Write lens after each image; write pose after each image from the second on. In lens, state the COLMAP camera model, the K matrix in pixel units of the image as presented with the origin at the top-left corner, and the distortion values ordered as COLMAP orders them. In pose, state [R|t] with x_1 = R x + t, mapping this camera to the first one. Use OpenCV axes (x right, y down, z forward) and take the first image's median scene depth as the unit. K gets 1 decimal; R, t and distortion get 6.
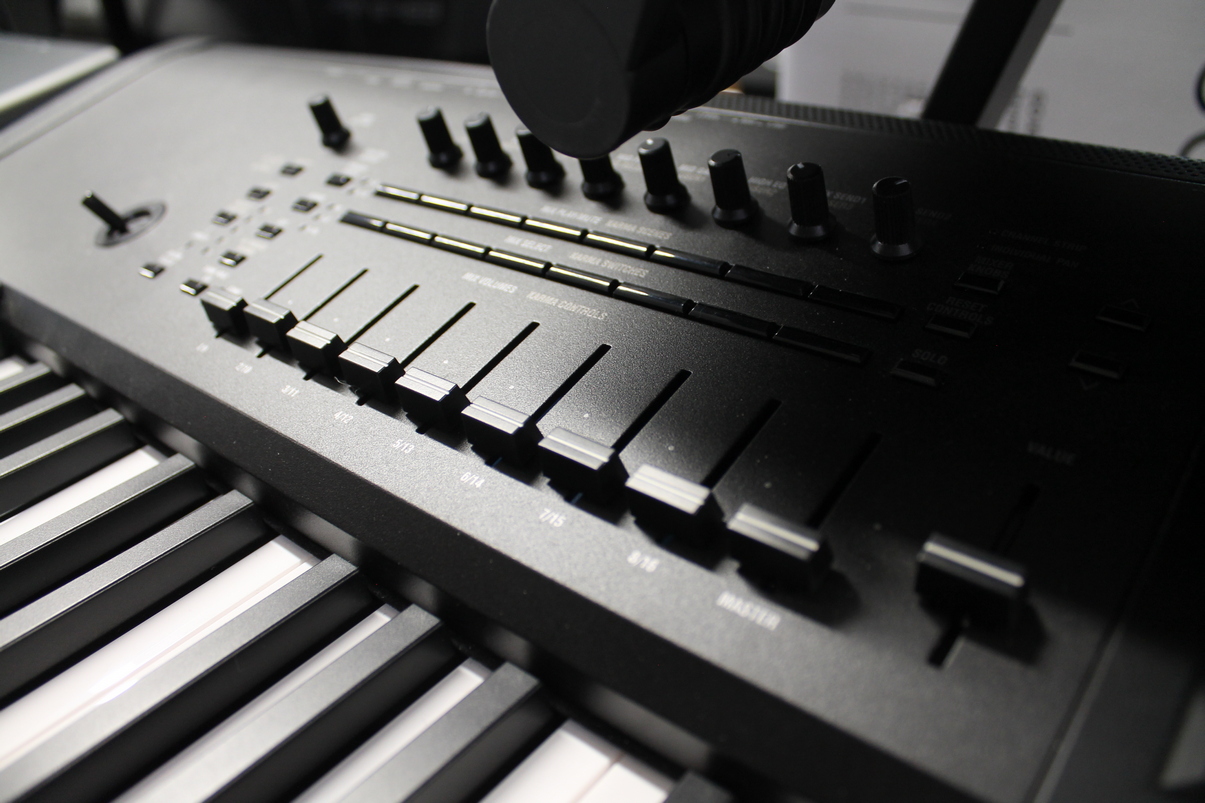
lens RADIAL K [[1002.1, 0, 602.4], [0, 1002.1, 401.1], [0, 0, 1]] dist [0.010397, 0.005102]
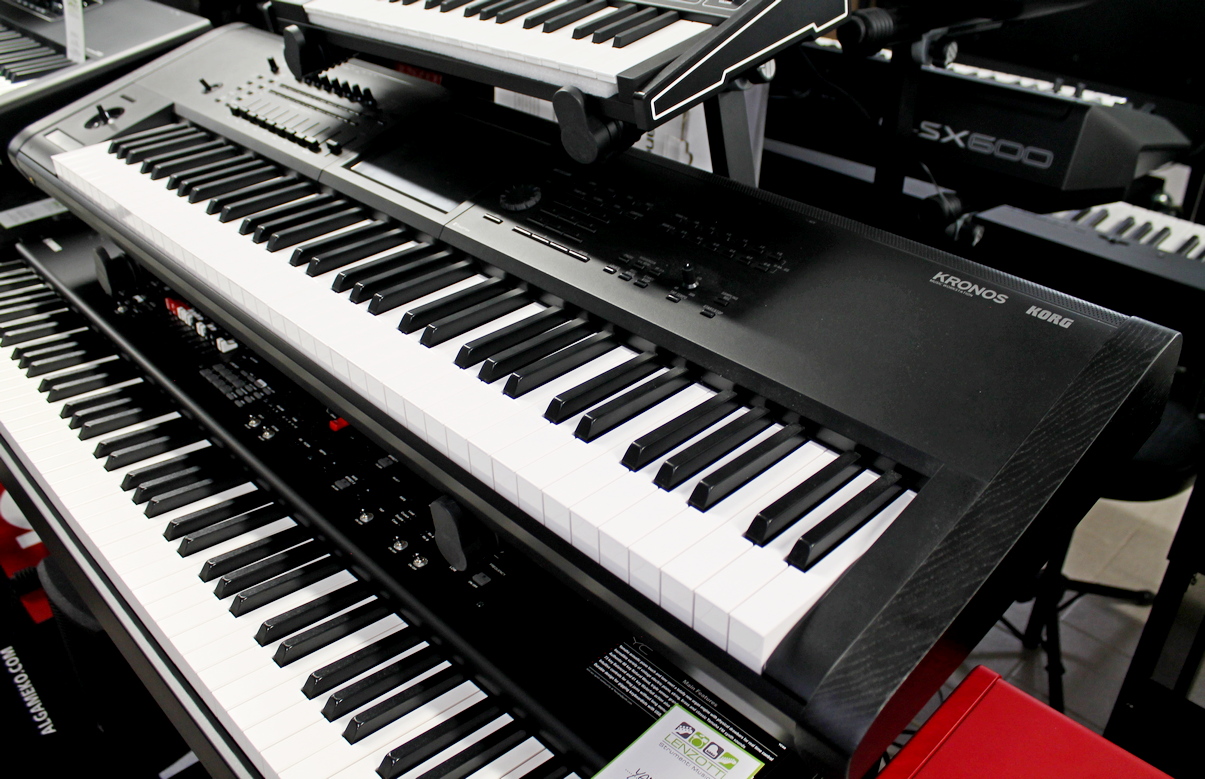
lens RADIAL K [[1011.6, 0, 602.6], [0, 1011.6, 389.9], [0, 0, 1]] dist [-0.000438, -0.001679]
pose [[0.993293, 0.111525, -0.030520, 1.101282], [-0.110697, 0.993471, 0.027600, 0.619096], [0.033399, -0.024037, 0.999153, -2.492244]]
